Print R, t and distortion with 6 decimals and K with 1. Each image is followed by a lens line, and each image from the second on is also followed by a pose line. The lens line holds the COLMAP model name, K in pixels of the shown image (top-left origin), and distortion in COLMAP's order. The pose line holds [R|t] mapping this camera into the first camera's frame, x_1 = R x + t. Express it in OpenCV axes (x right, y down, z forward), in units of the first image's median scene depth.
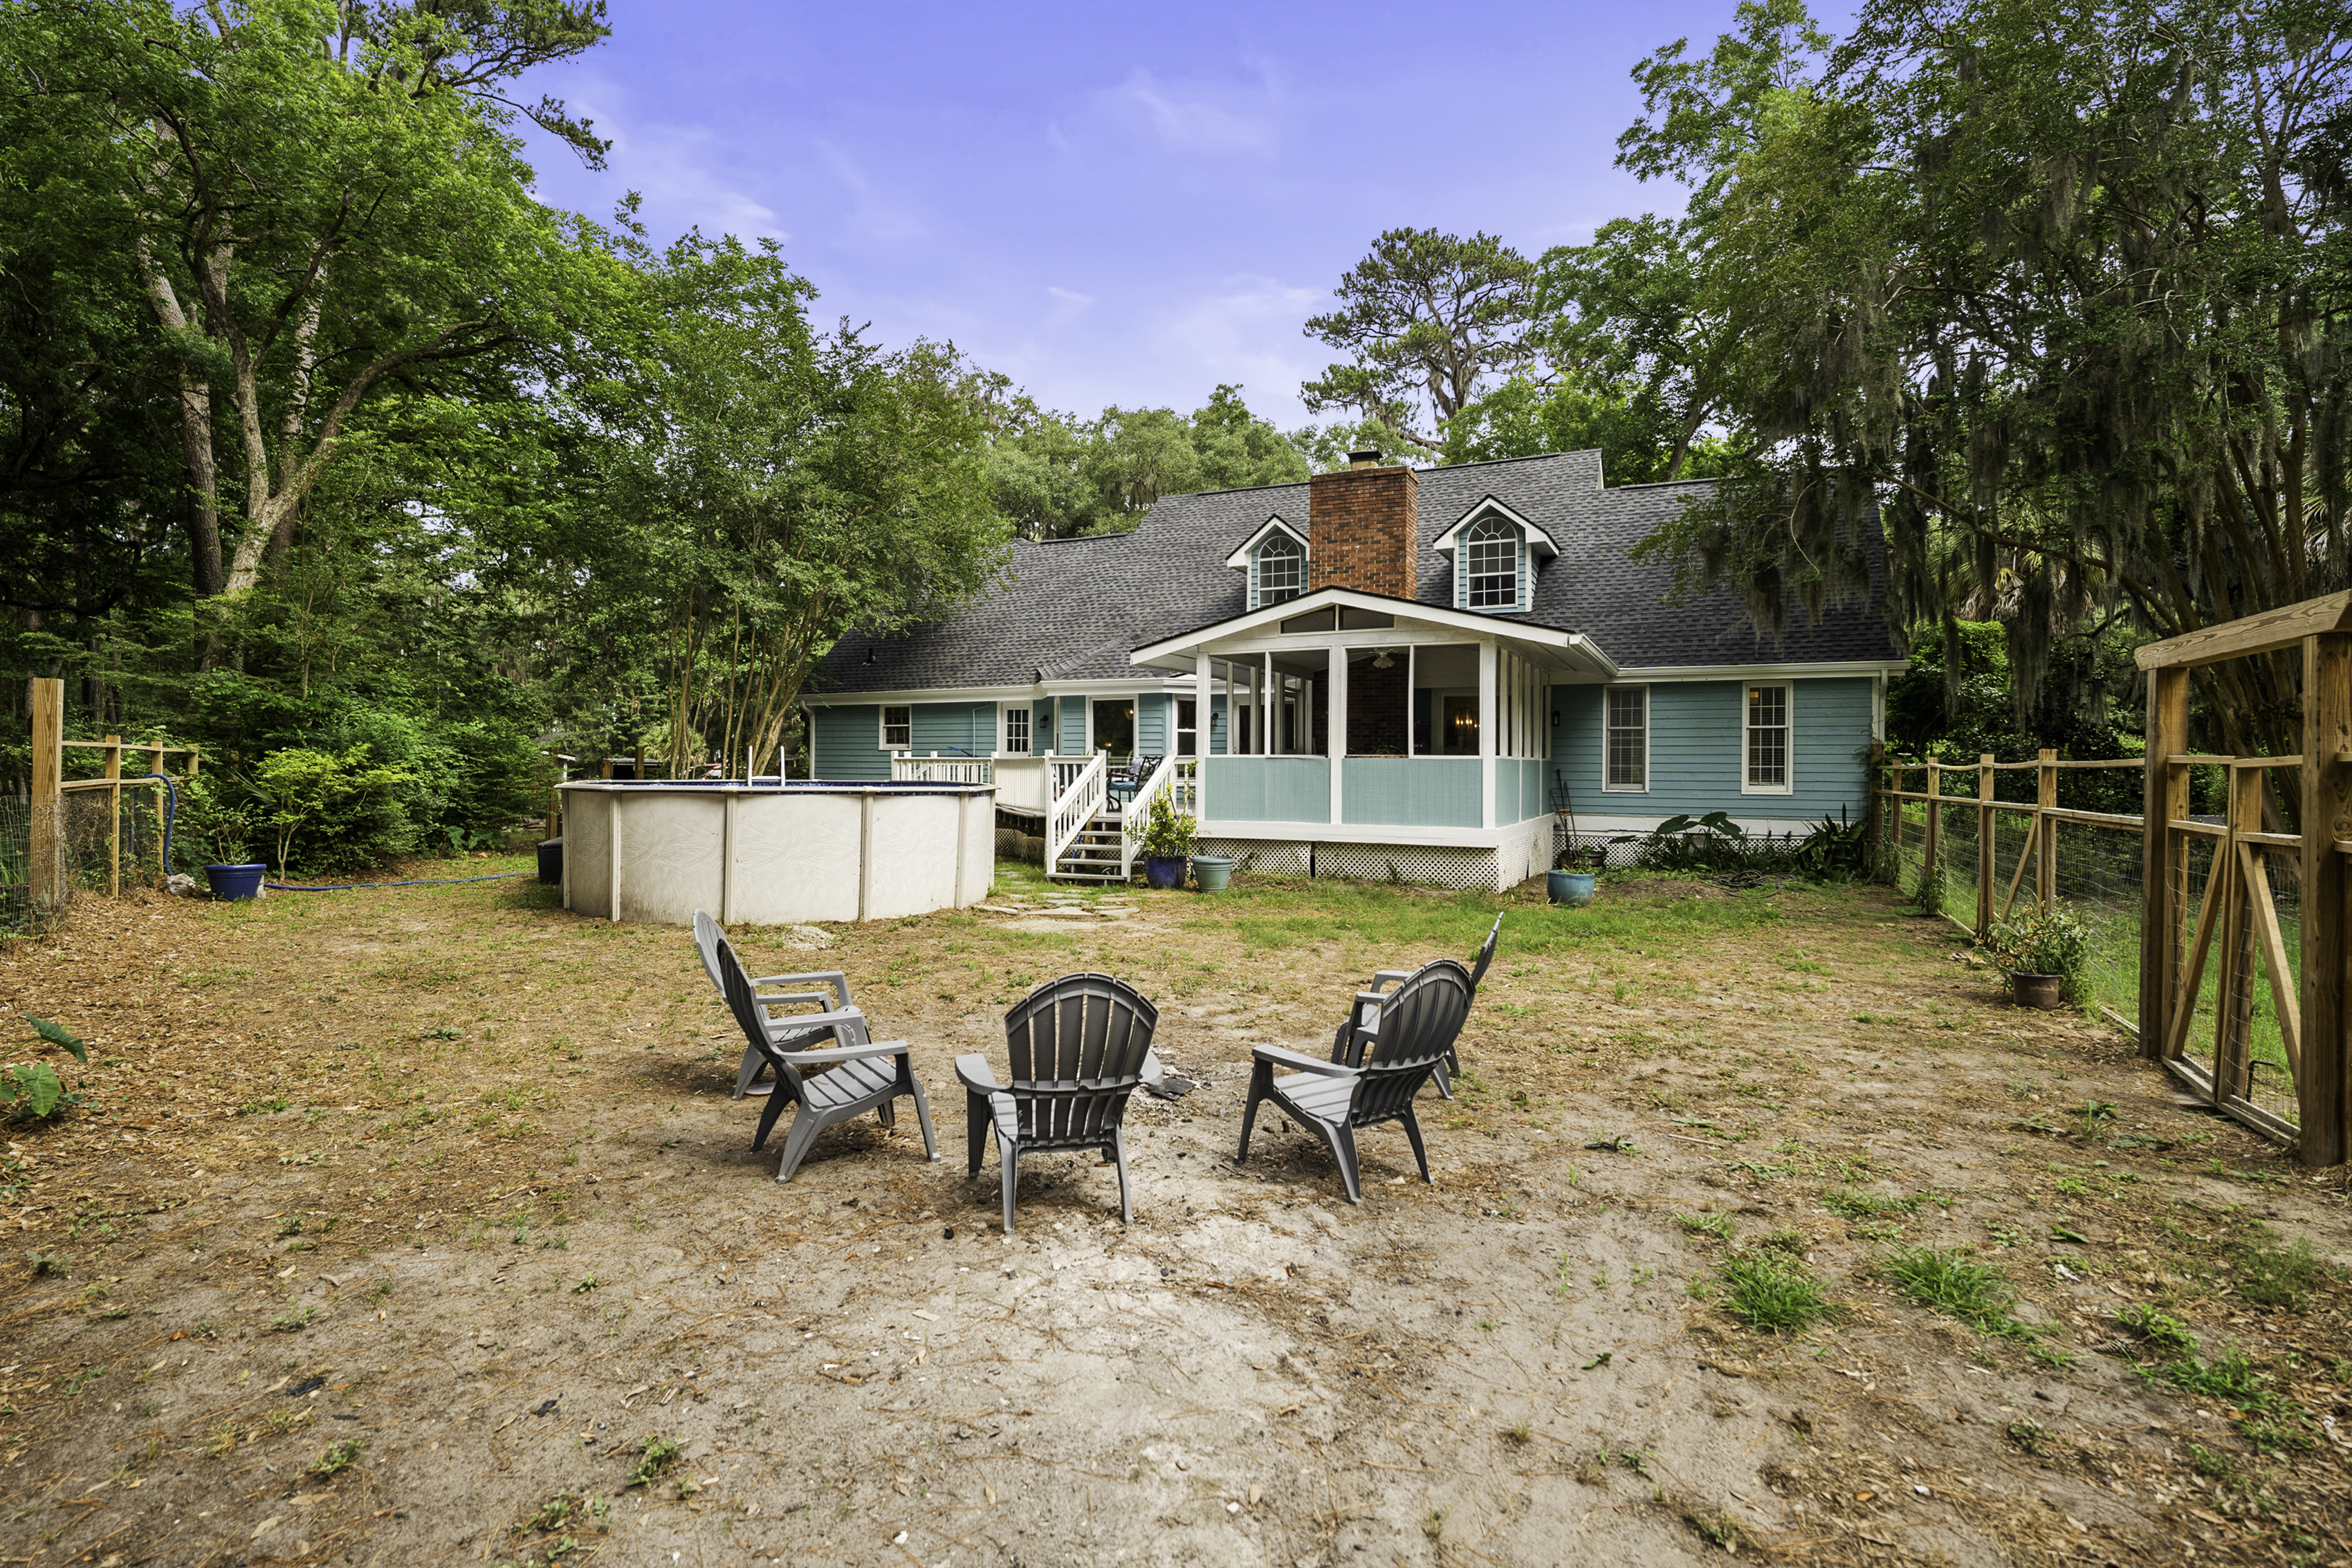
lens RADIAL K [[1098.9, 0, 1177.7], [0, 1098.9, 754.7], [0, 0, 1]] dist [-0.000841, -0.000022]
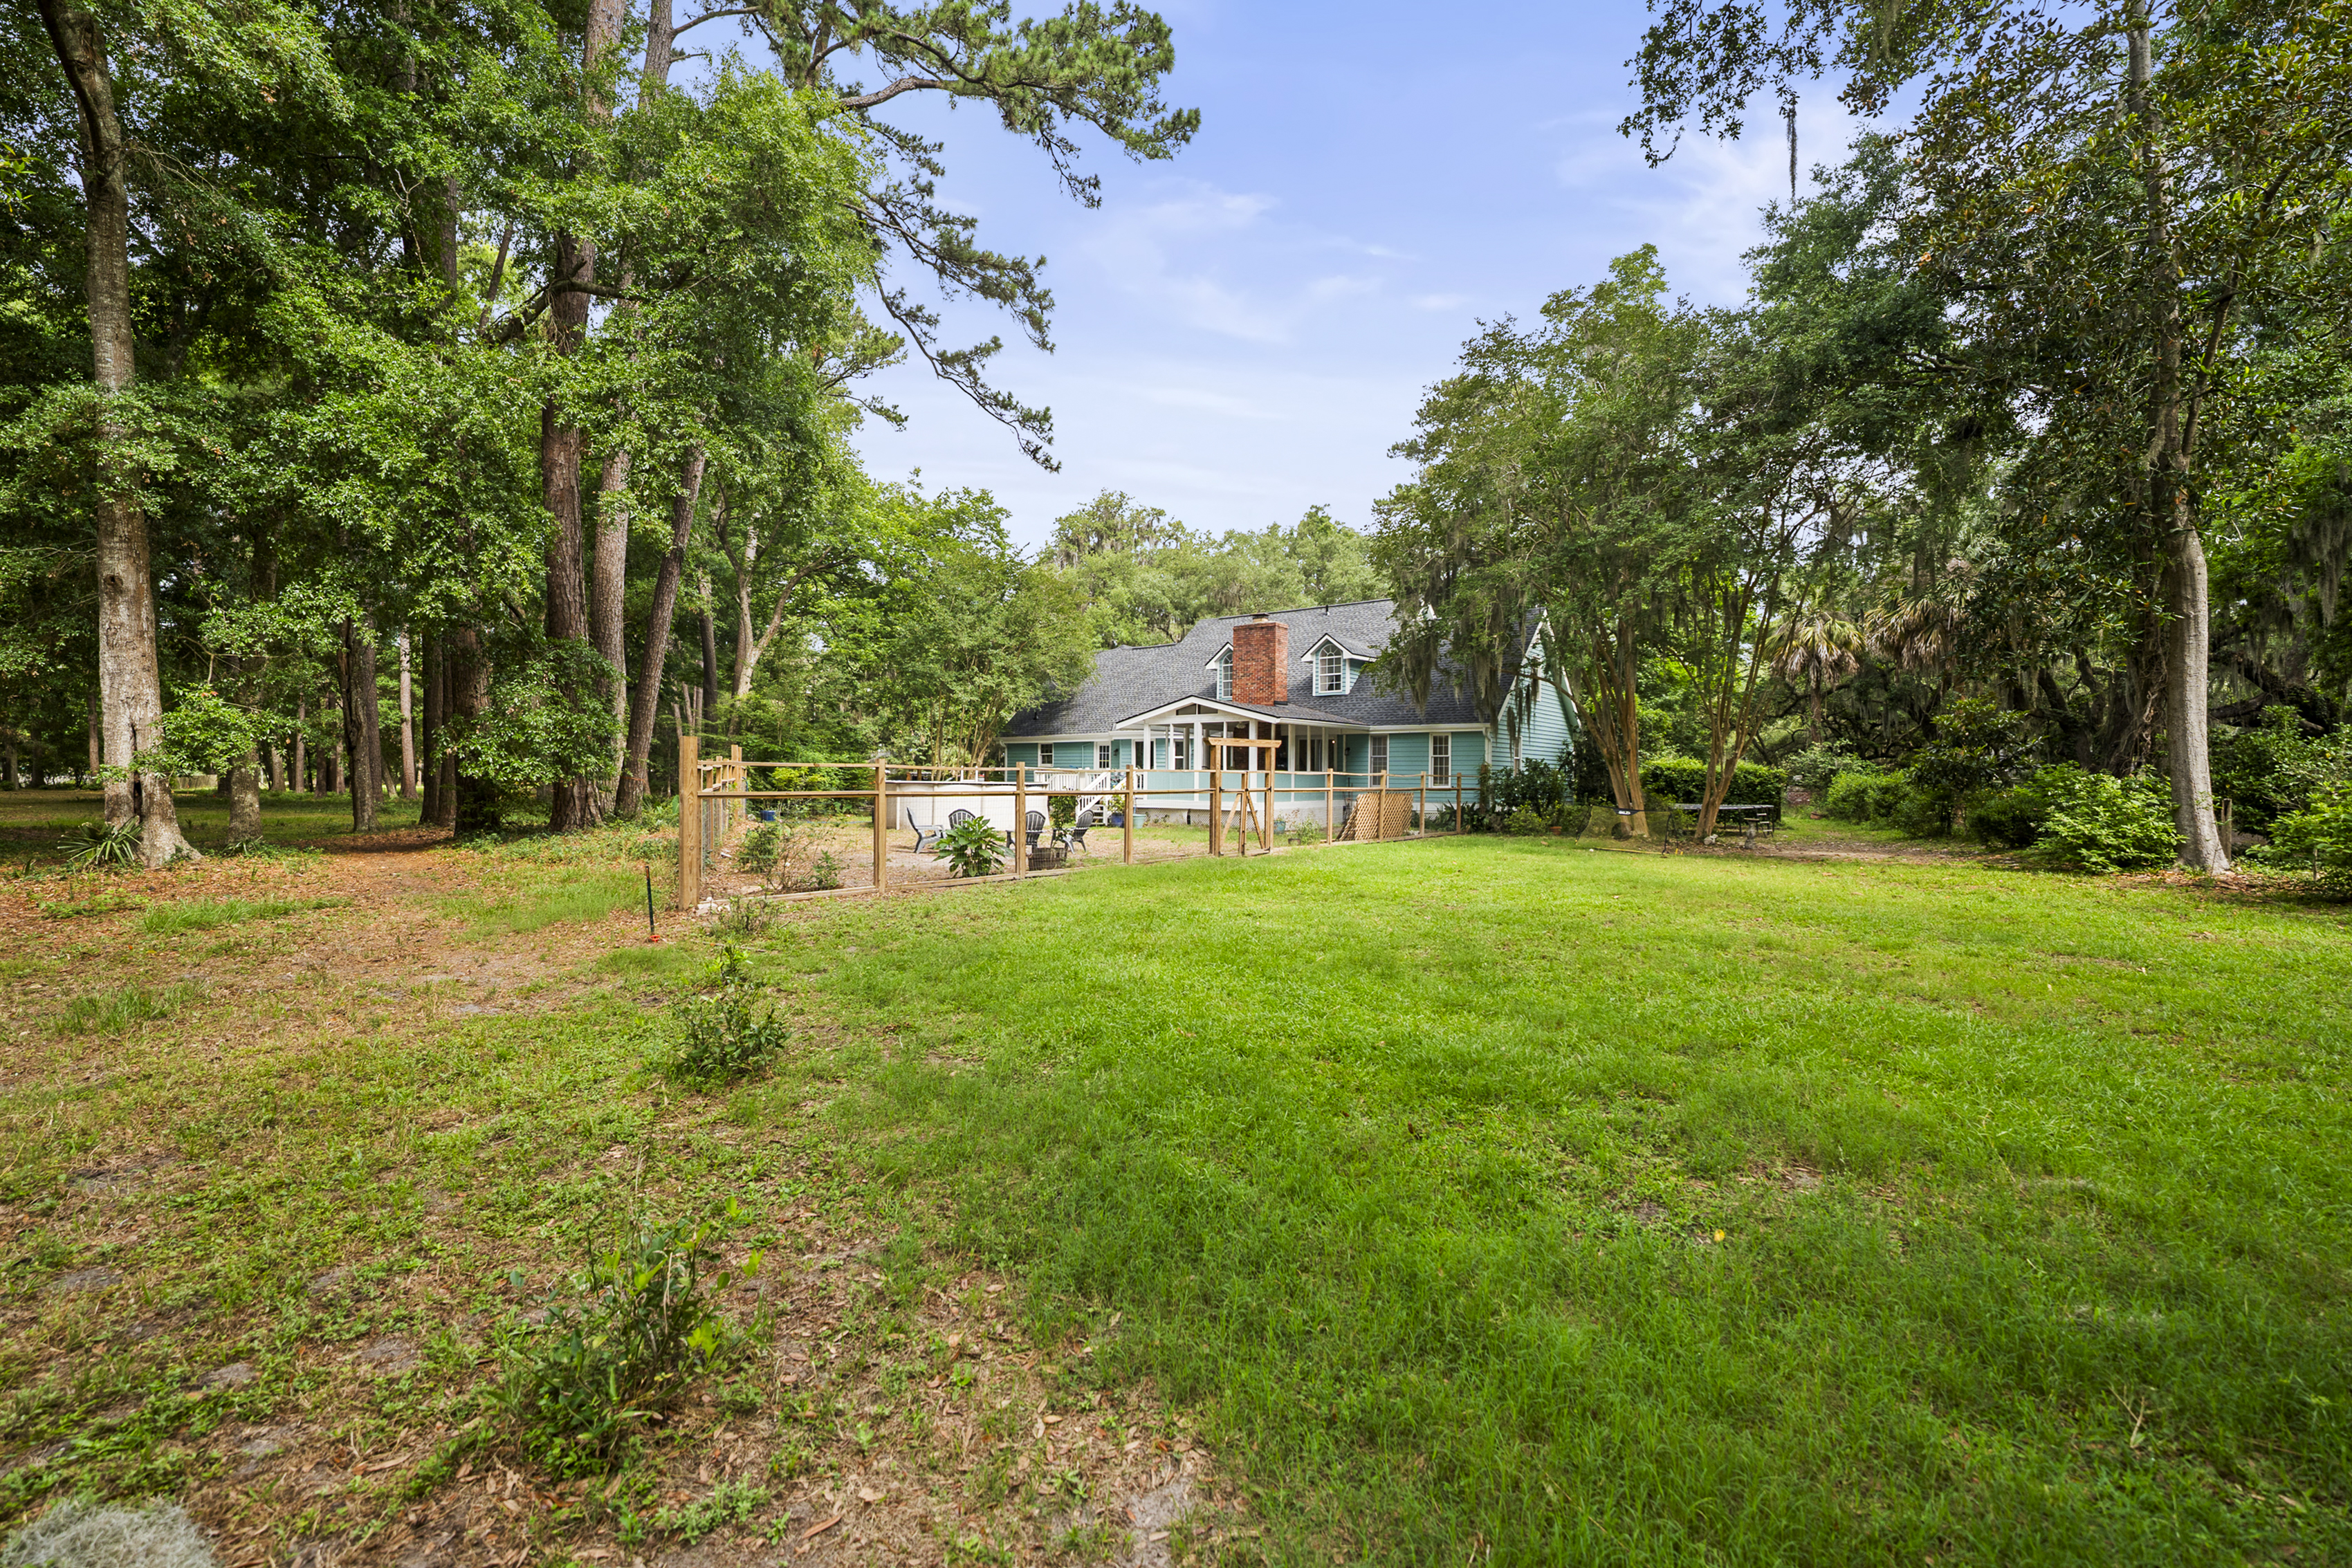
lens RADIAL K [[946.2, 0, 1176.0], [0, 946.2, 784.0], [0, 0, 1]] dist [-0.011628, -0.000095]
pose [[0.977242, 0.003615, -0.212096, 0.298722], [-0.000432, 0.999887, 0.015051, -0.000436], [0.212126, -0.014617, 0.977133, -0.519472]]
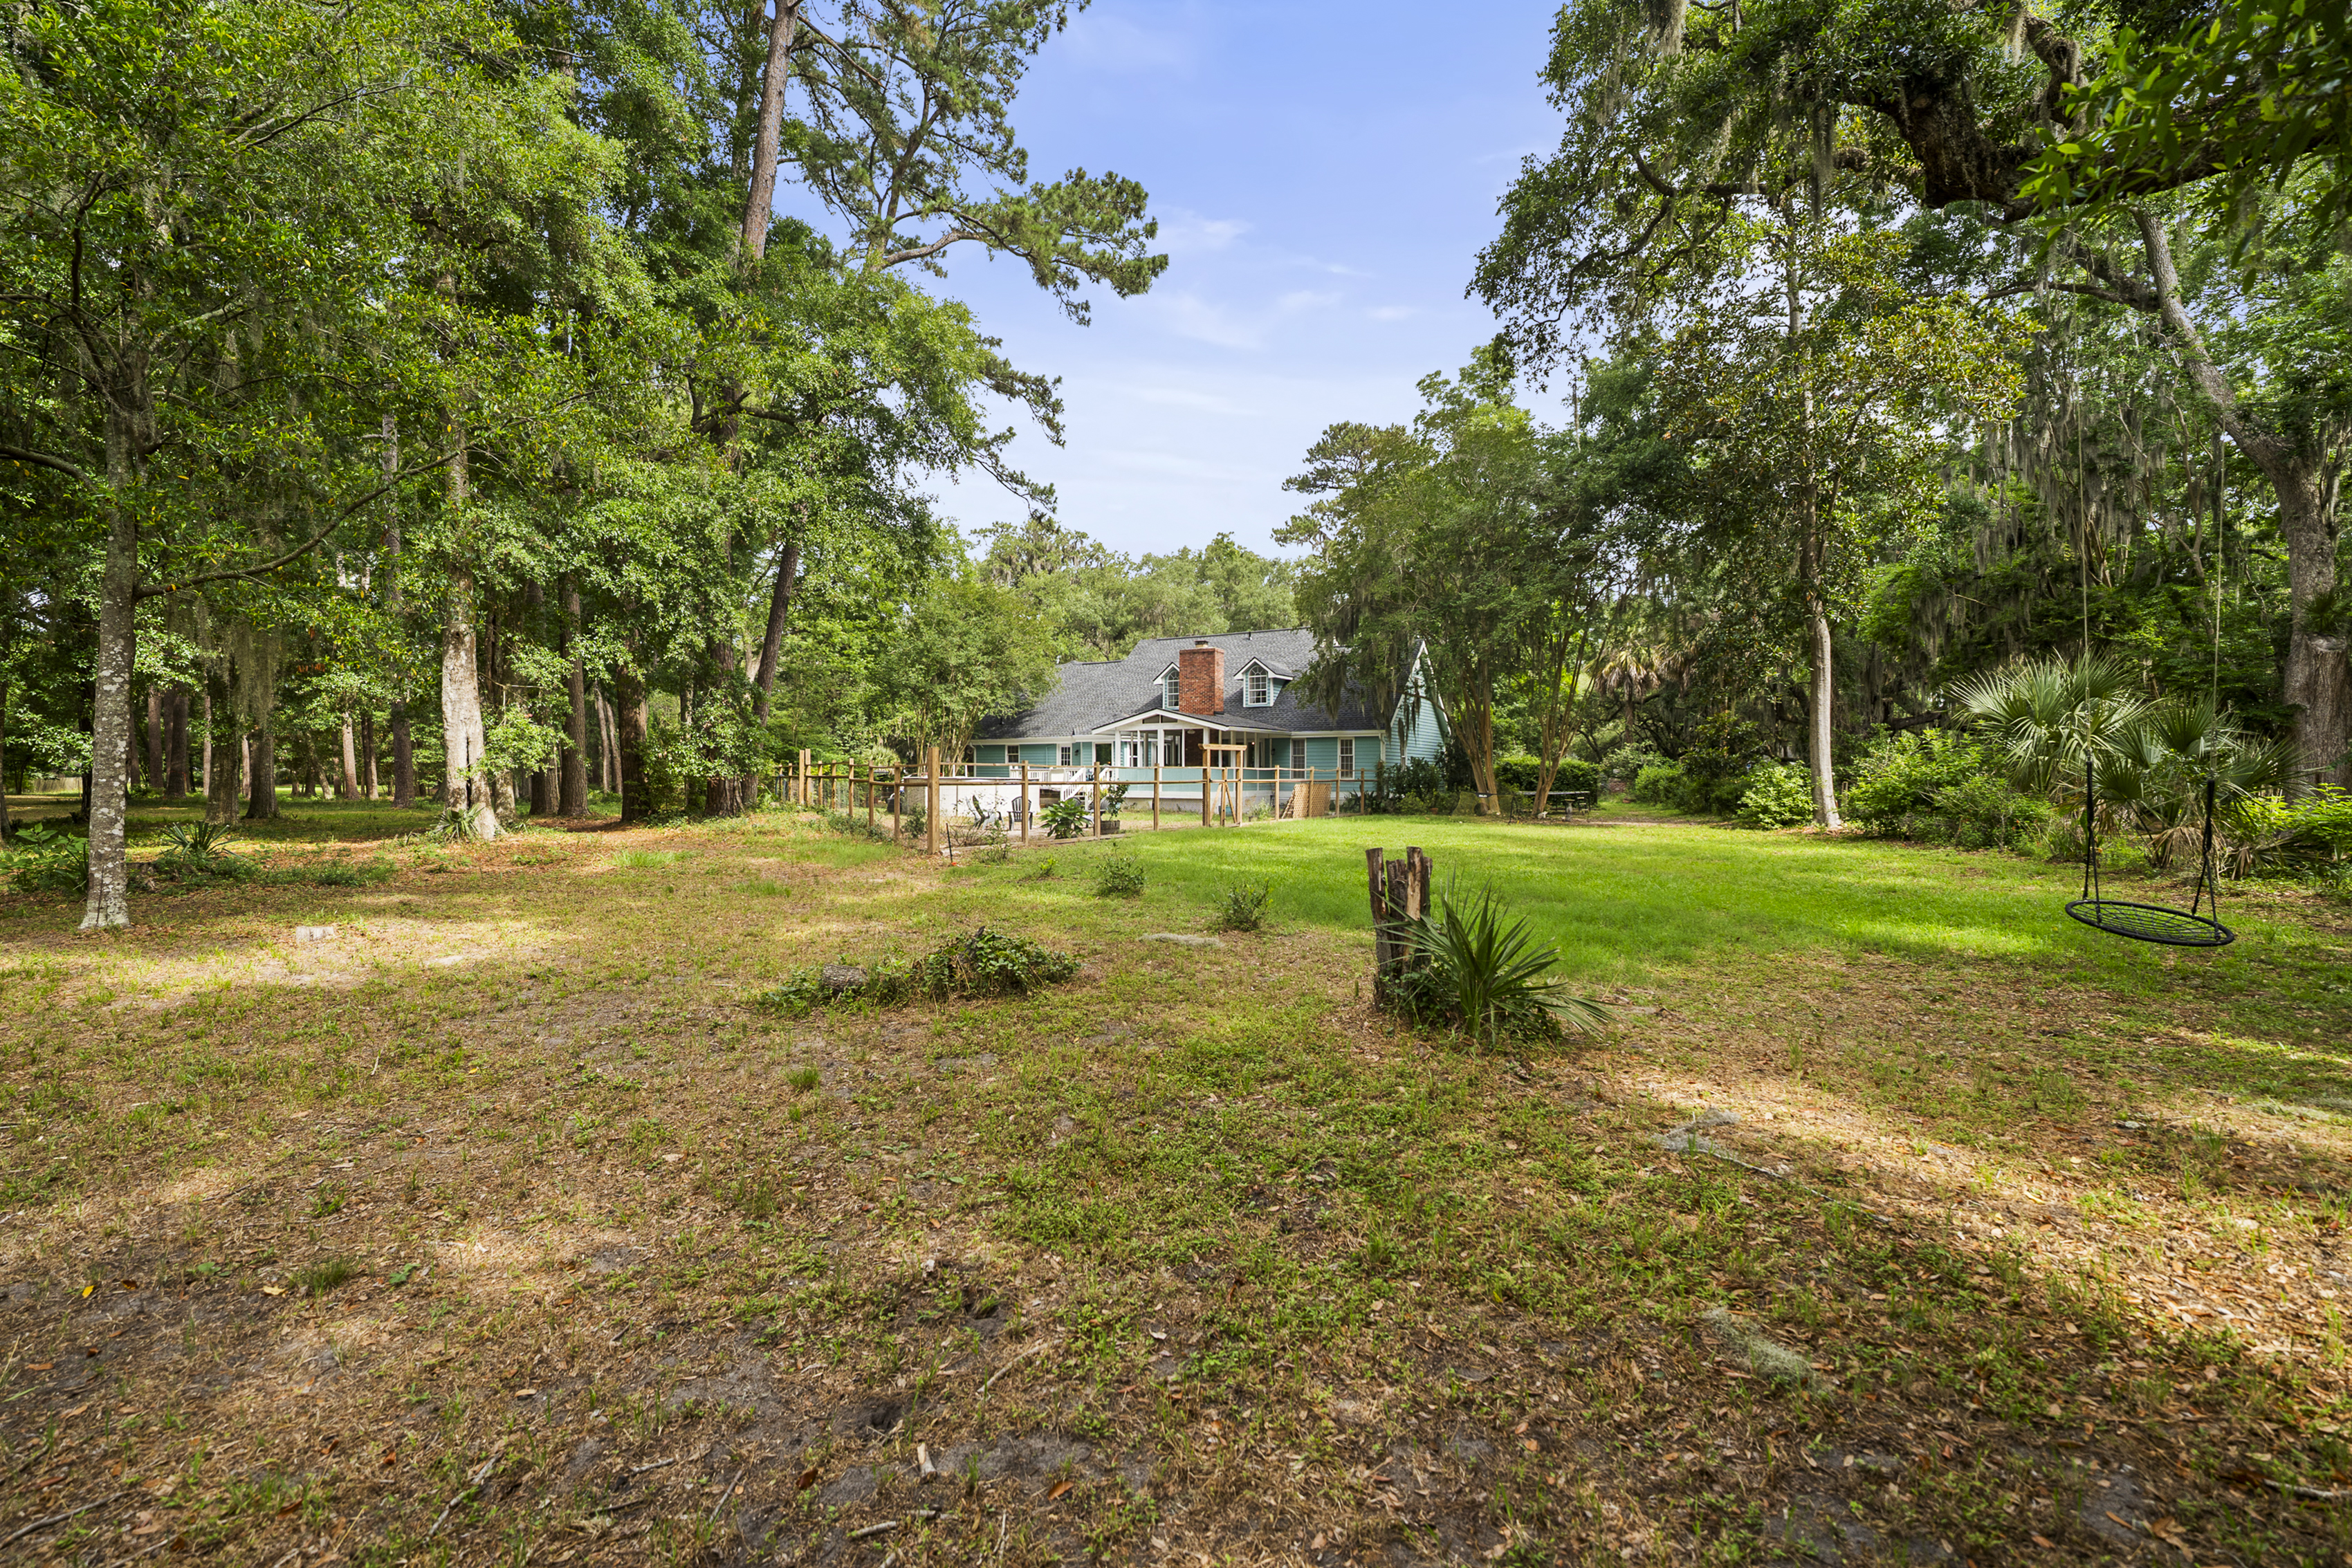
lens RADIAL K [[920.6, 0, 1176.0], [0, 920.6, 784.0], [0, 0, 1]] dist [0.000005, -0.000006]
pose [[0.995707, -0.002025, -0.092541, 0.236017], [0.003767, 0.999819, 0.018646, -0.000284], [0.092486, -0.018914, 0.995534, -0.792445]]
